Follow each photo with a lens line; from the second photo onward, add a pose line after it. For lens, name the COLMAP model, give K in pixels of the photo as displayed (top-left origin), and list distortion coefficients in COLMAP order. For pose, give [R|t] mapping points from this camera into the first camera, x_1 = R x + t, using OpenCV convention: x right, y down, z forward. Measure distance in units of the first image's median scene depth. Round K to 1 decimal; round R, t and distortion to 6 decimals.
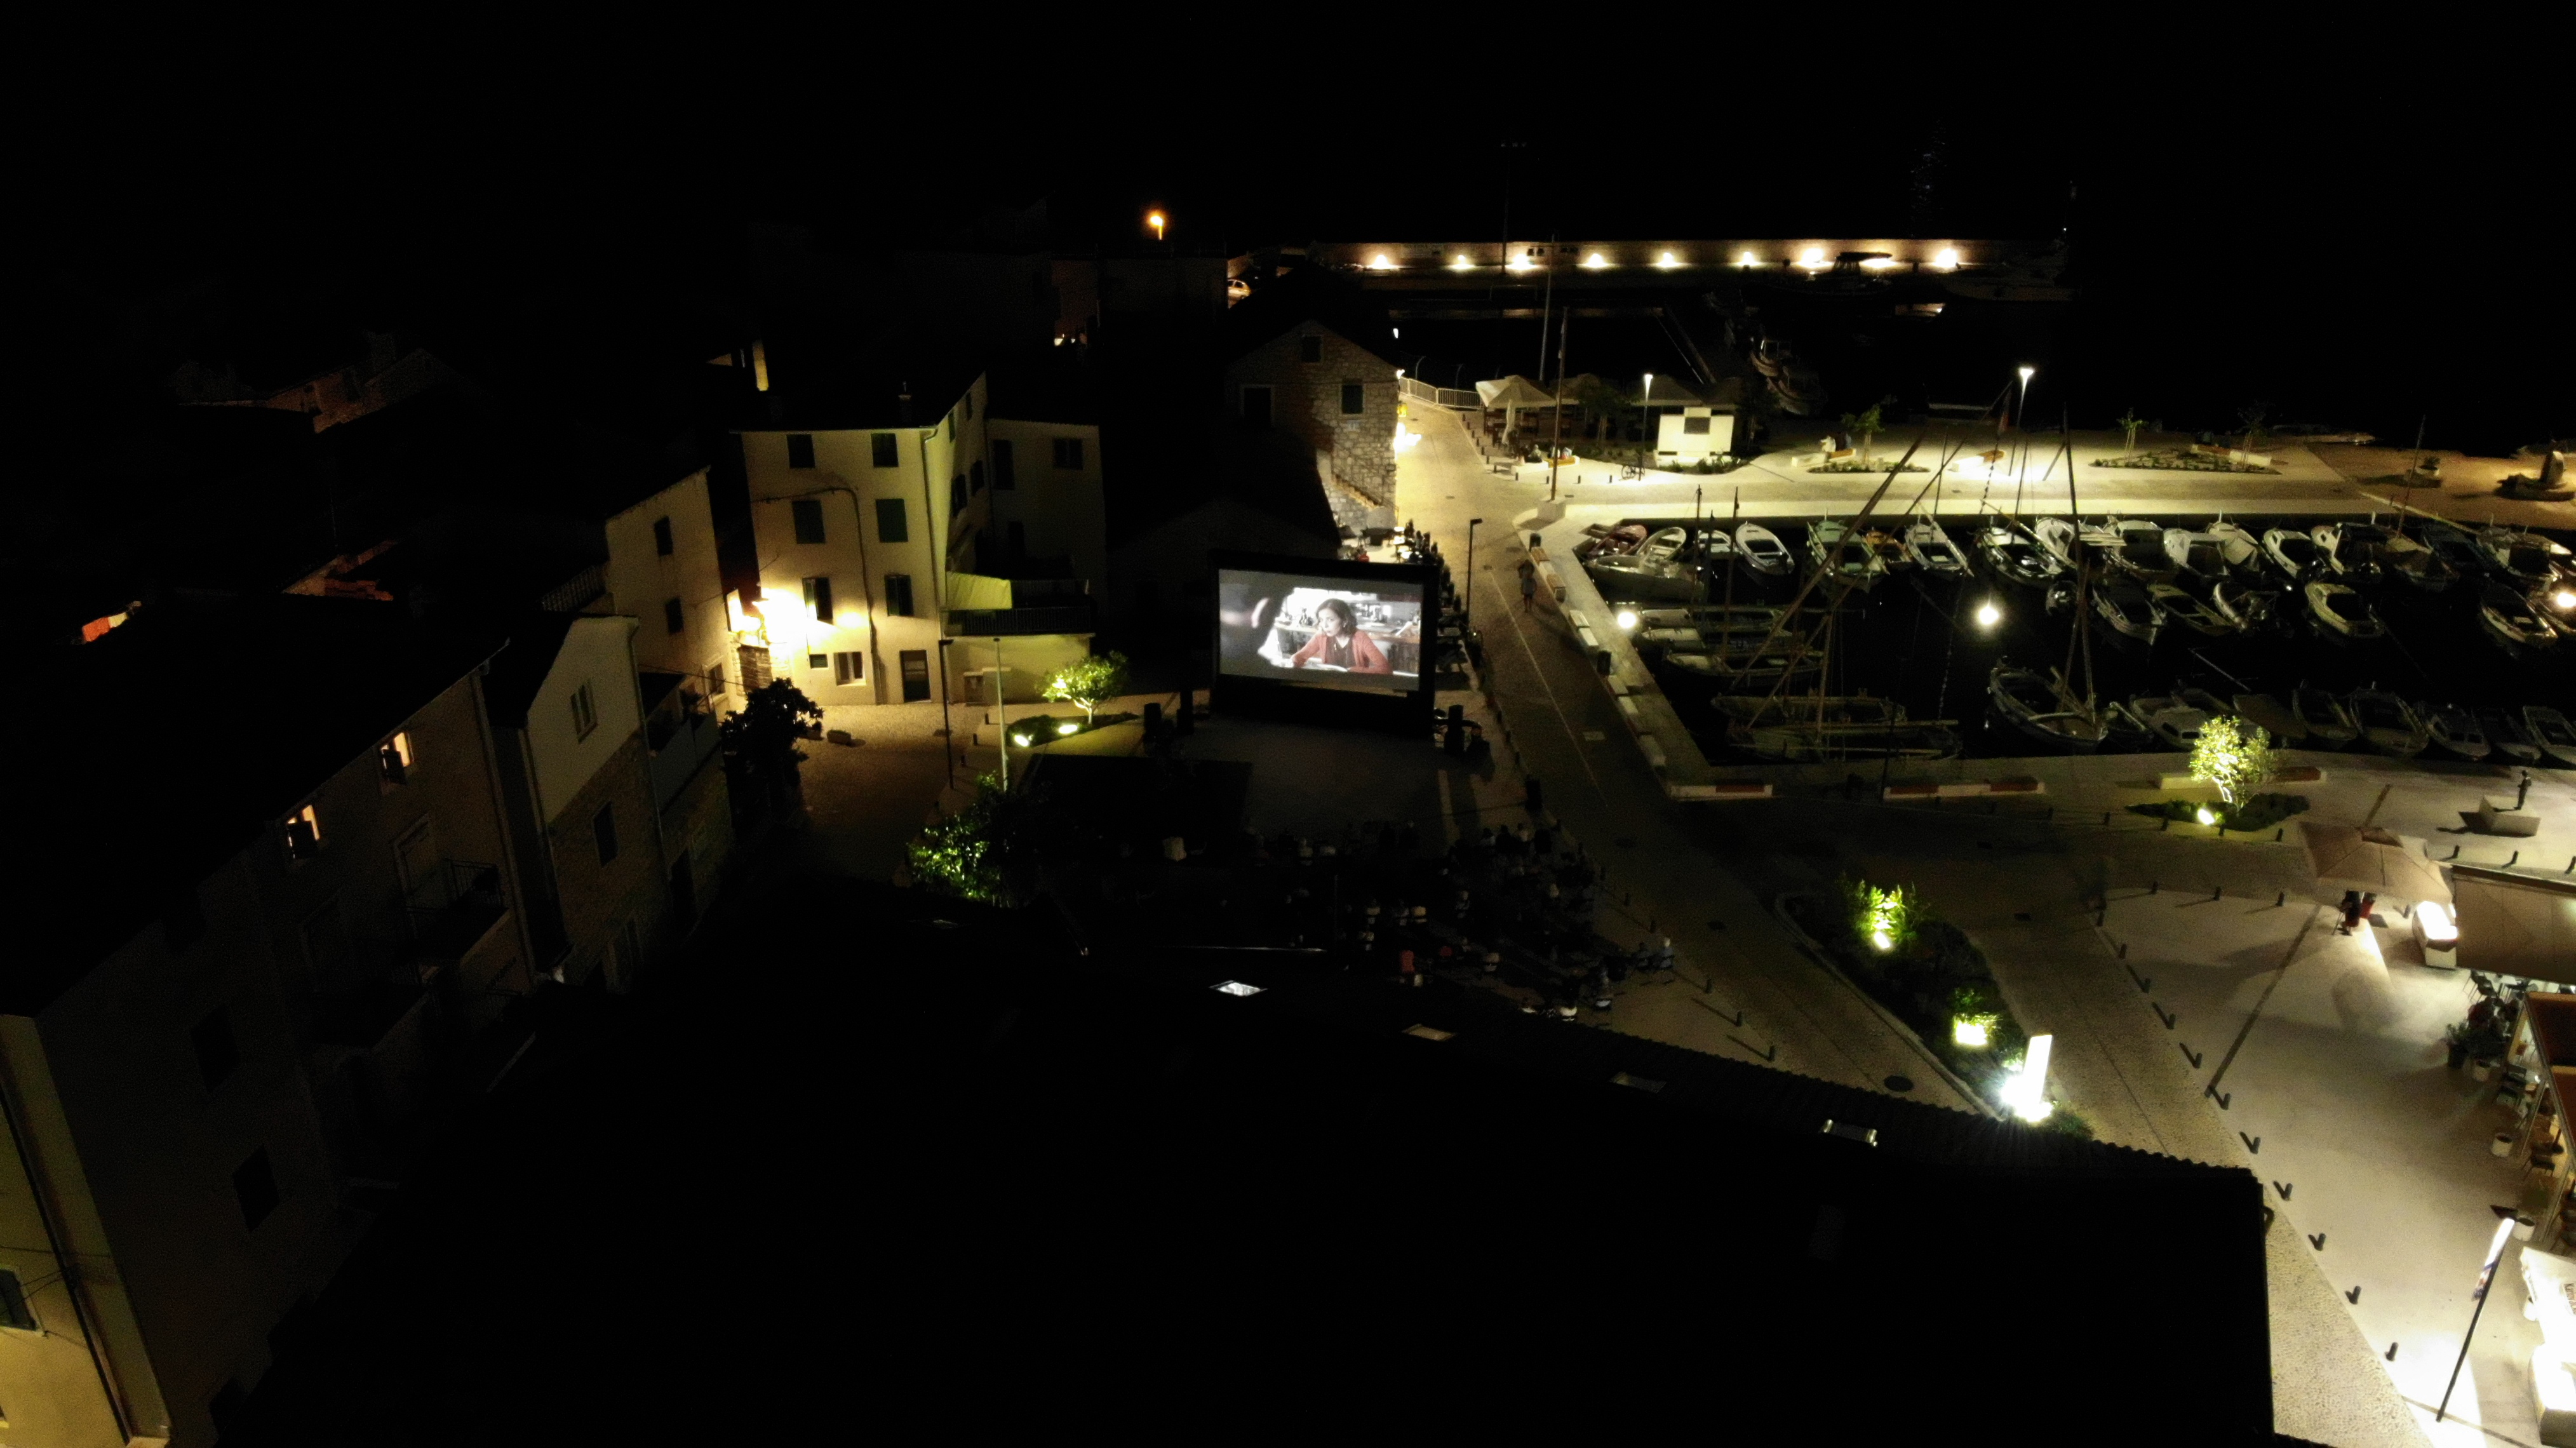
lens RADIAL K [[1958.3, 0, 1288.0], [0, 1958.3, 724.0], [0, 0, 1]] dist [0.207766, -0.576365]
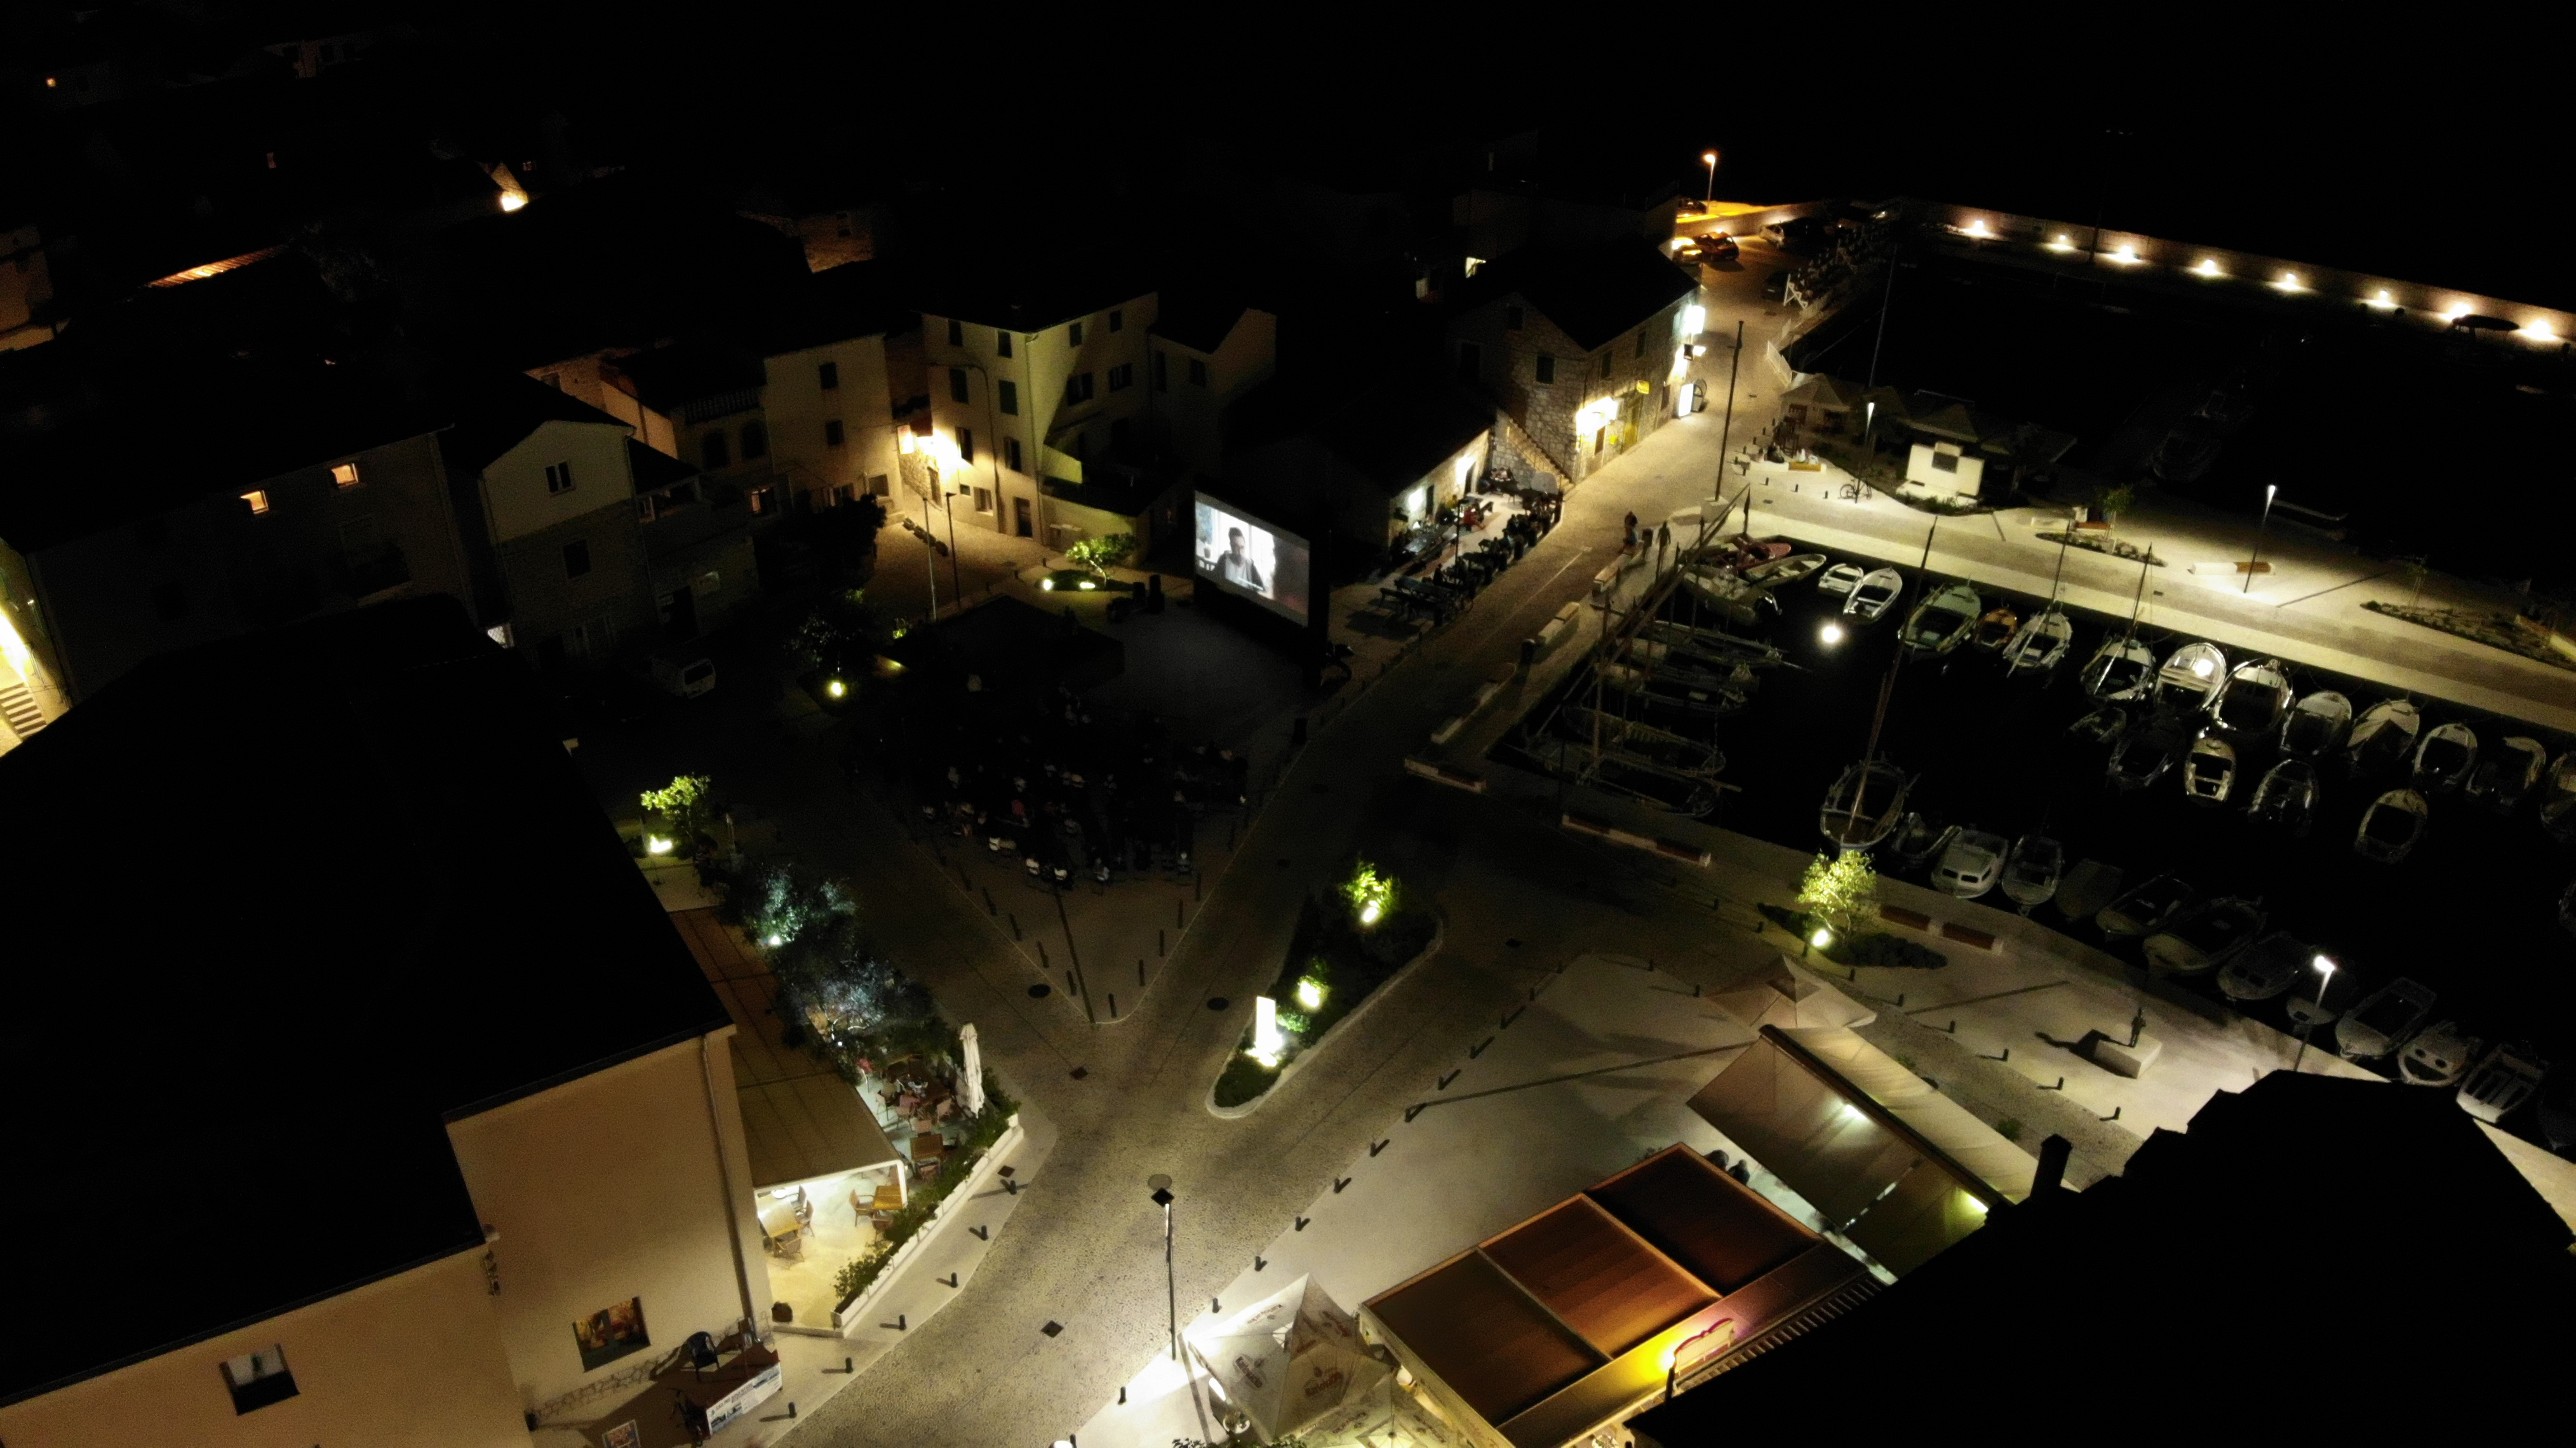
lens RADIAL K [[1958.3, 0, 1288.0], [0, 1958.3, 724.0], [0, 0, 1]] dist [0.207766, -0.576365]
pose [[0.818681, 0.285150, -0.498449, 0.642143], [-0.240135, 0.958462, 0.153901, -0.135843], [0.521629, -0.006301, 0.853149, -0.027735]]
